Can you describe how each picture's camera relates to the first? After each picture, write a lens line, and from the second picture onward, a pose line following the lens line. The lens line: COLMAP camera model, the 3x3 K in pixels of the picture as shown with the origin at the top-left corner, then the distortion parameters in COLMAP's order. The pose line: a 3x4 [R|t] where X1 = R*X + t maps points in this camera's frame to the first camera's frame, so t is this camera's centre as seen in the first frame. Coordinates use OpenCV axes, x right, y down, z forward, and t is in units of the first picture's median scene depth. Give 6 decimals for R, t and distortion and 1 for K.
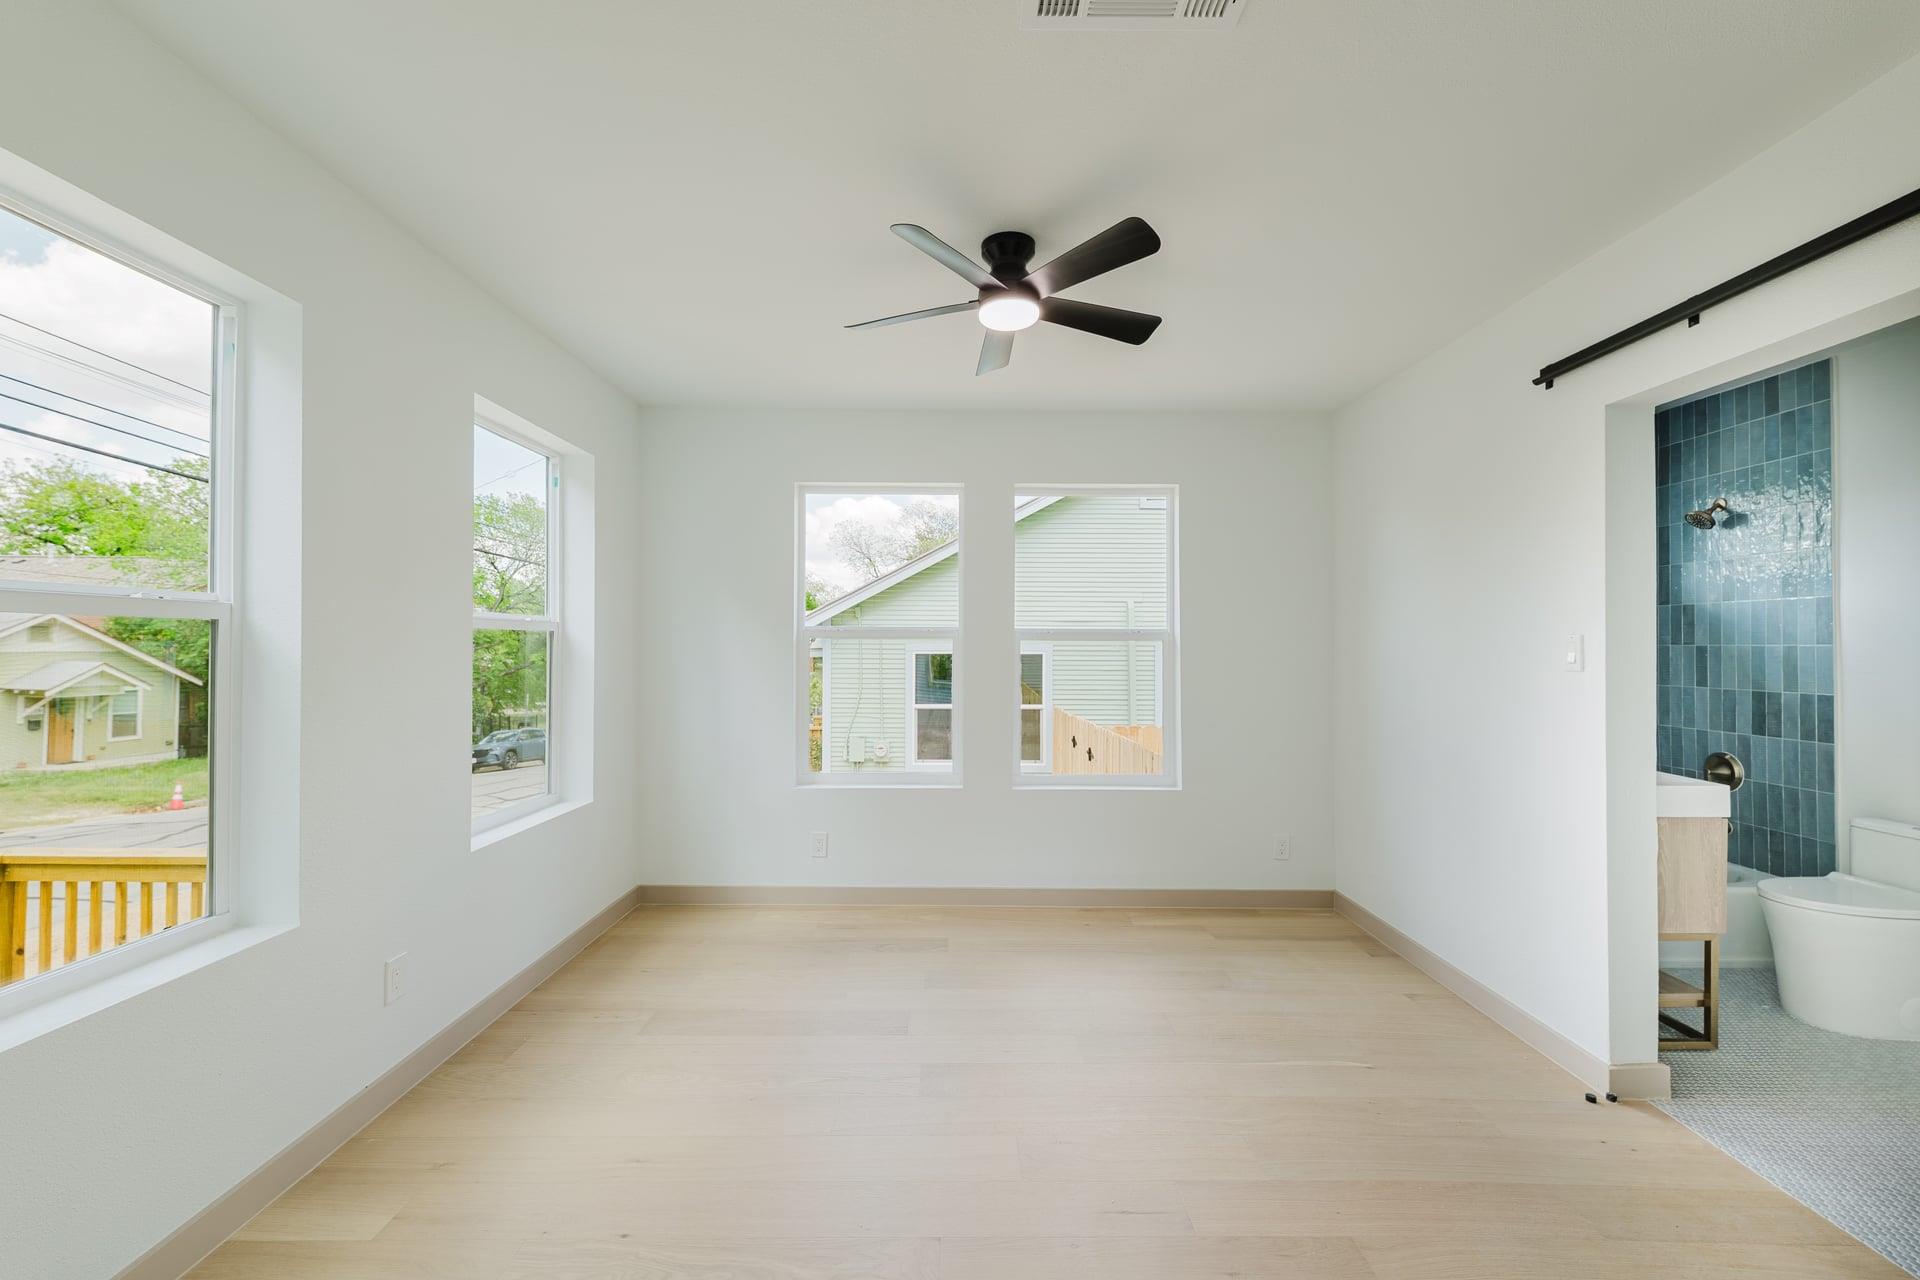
lens RADIAL K [[779.1, 0, 960.3], [0, 779.1, 636.7], [0, 0, 1]] dist [-0.000434, -0.000128]
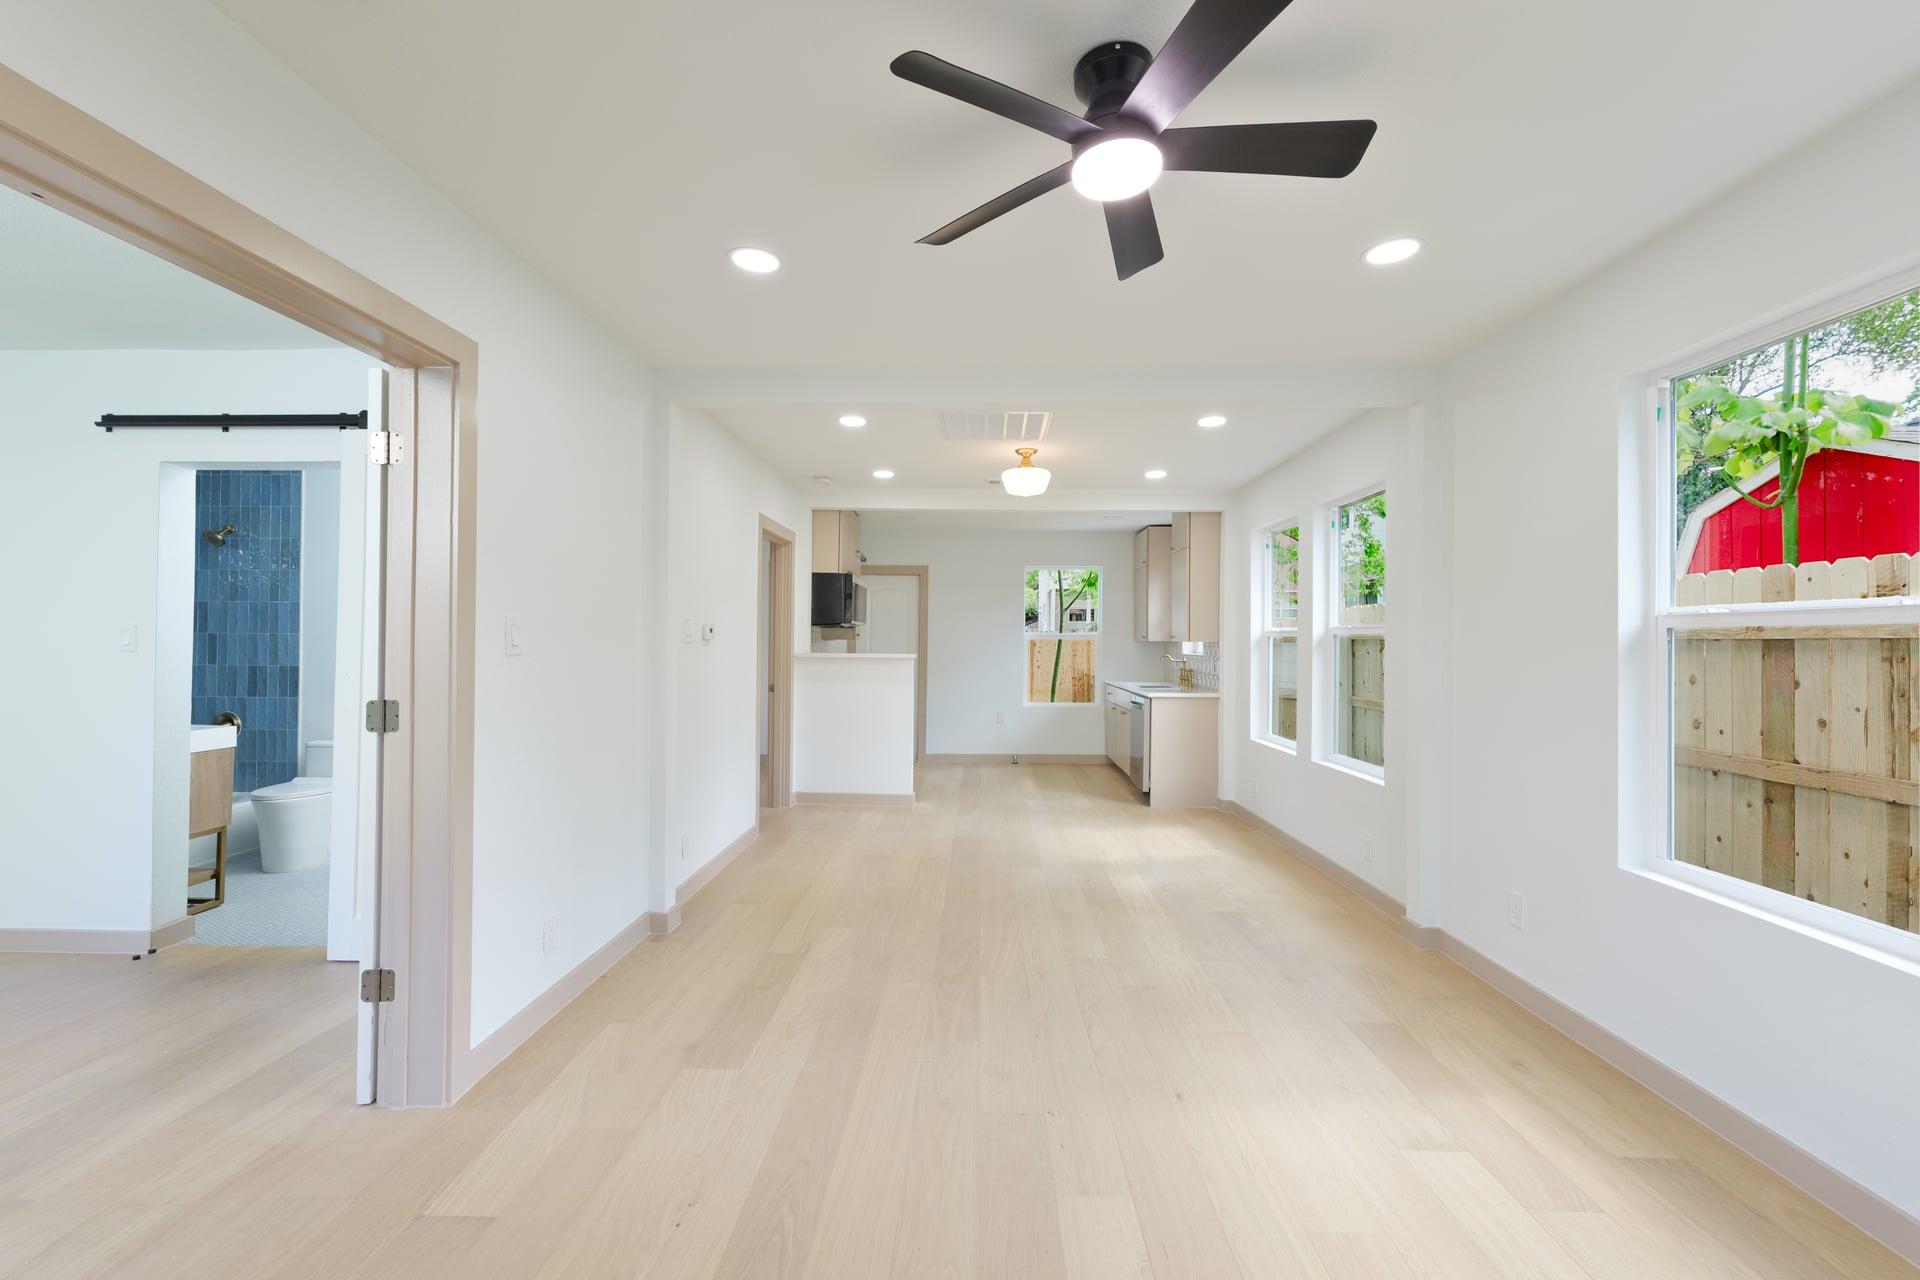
lens RADIAL K [[789.5, 0, 973.9], [0, 789.5, 640.3], [0, 0, 1]] dist [0.000290, 0.000137]
pose [[0.025166, 0.003862, 0.999676, -0.450652], [-0.022805, 0.999735, -0.003289, -0.002652], [-0.999423, -0.022715, 0.025247, -0.413198]]
